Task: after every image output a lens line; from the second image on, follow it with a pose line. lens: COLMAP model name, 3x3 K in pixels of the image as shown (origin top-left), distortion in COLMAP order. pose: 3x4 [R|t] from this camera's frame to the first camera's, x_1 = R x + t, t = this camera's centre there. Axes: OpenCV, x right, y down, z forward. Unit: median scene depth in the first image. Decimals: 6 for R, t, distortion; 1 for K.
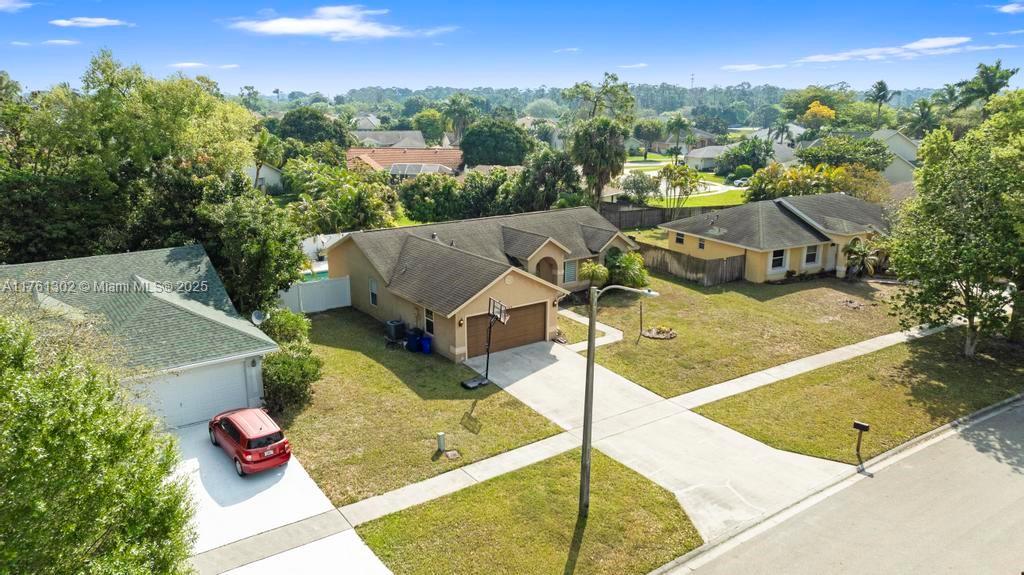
lens RADIAL K [[719.4, 0, 512.0], [0, 719.4, 287.5], [0, 0, 1]] dist [-0.007386, -0.002312]
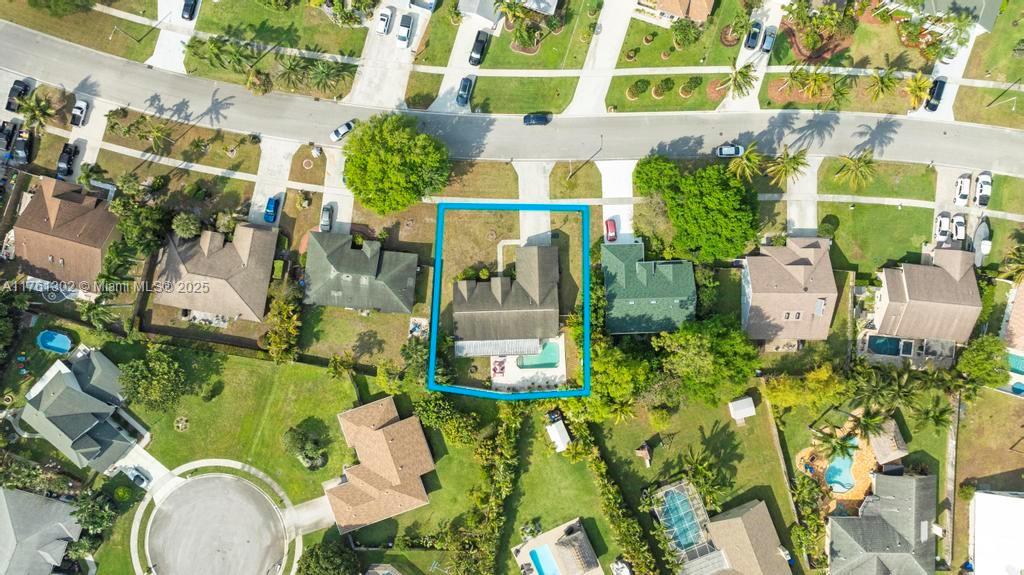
lens RADIAL K [[711.2, 0, 512.0], [0, 711.2, 287.5], [0, 0, 1]] dist [-0.011446, -0.001194]
pose [[-0.823336, -0.566891, -0.027431, 0.086244], [0.122978, -0.225376, 0.966479, -3.555997], [-0.554071, 0.792363, 0.255275, 0.318390]]
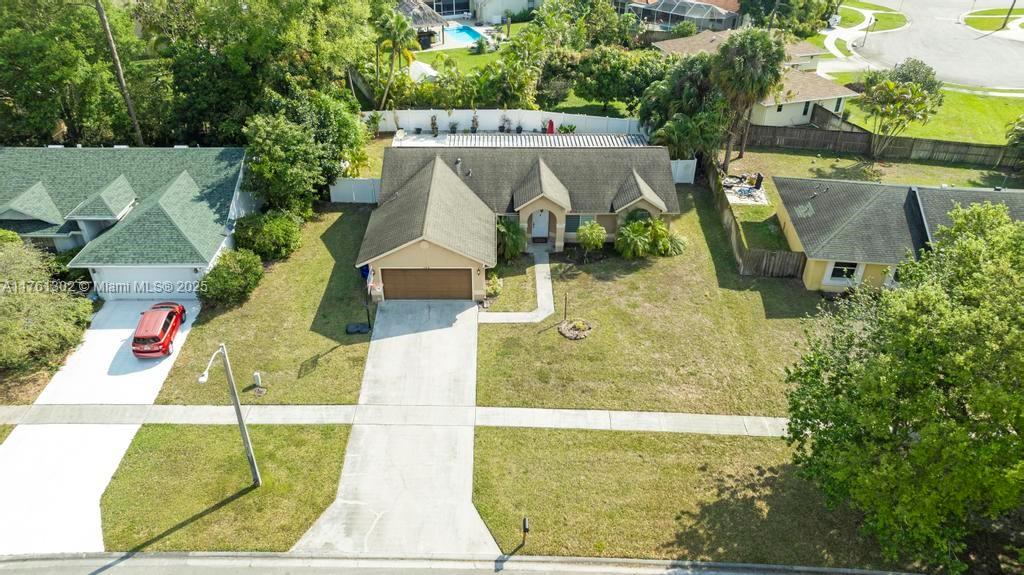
lens RADIAL K [[711.2, 0, 512.0], [0, 711.2, 287.5], [0, 0, 1]] dist [-0.011446, -0.001194]
pose [[0.816792, 0.322778, -0.478189, 0.645952], [-0.151021, 0.919568, 0.362750, -0.365191], [0.556815, -0.224075, 0.799842, 0.200700]]
